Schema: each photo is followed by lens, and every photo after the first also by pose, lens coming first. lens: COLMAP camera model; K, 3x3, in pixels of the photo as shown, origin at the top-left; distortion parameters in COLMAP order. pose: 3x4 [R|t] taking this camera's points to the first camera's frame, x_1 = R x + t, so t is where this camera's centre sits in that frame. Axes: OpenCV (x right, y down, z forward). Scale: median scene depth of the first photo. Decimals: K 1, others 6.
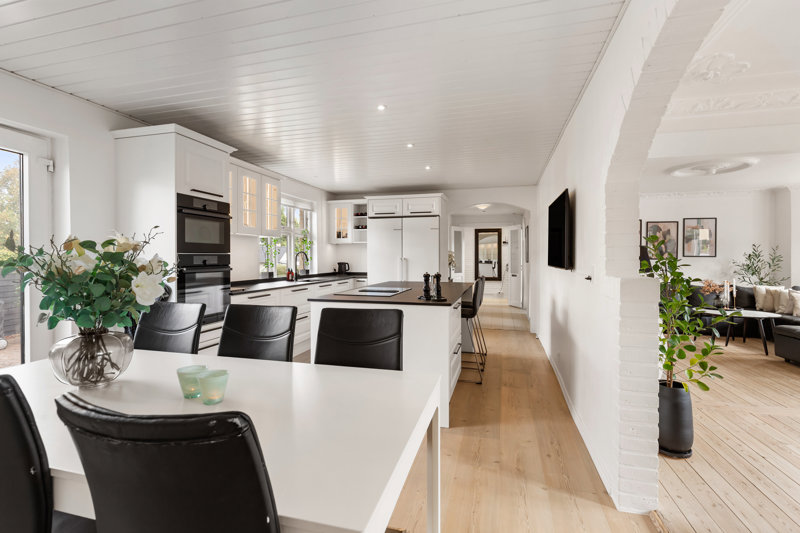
lens RADIAL K [[381.5, 0, 398.0], [0, 381.5, 260.2], [0, 0, 1]] dist [0.011000, -0.000186]
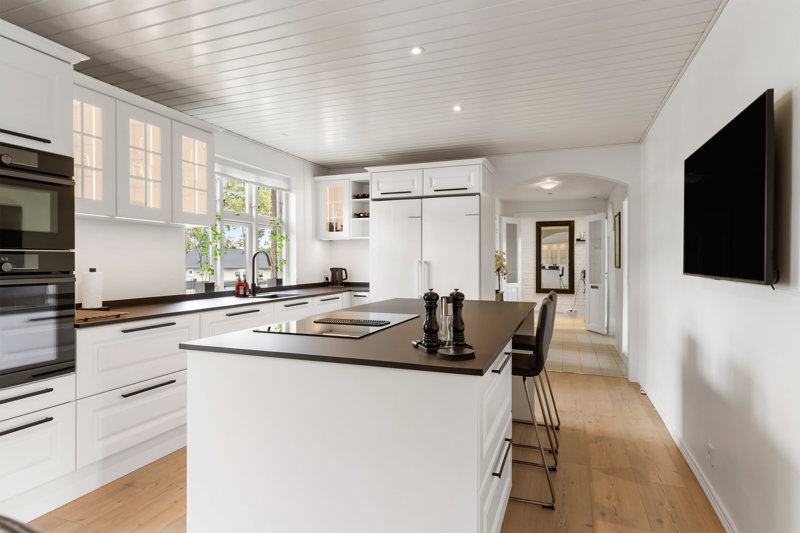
lens RADIAL K [[457.7, 0, 397.6], [0, 457.7, 264.3], [0, 0, 1]] dist [0.000357, 0.001694]
pose [[0.995625, 0.000305, -0.093440, 0.048748], [-0.000564, 0.999996, -0.002753, 0.002113], [0.093439, 0.002794, 0.995621, 0.261273]]
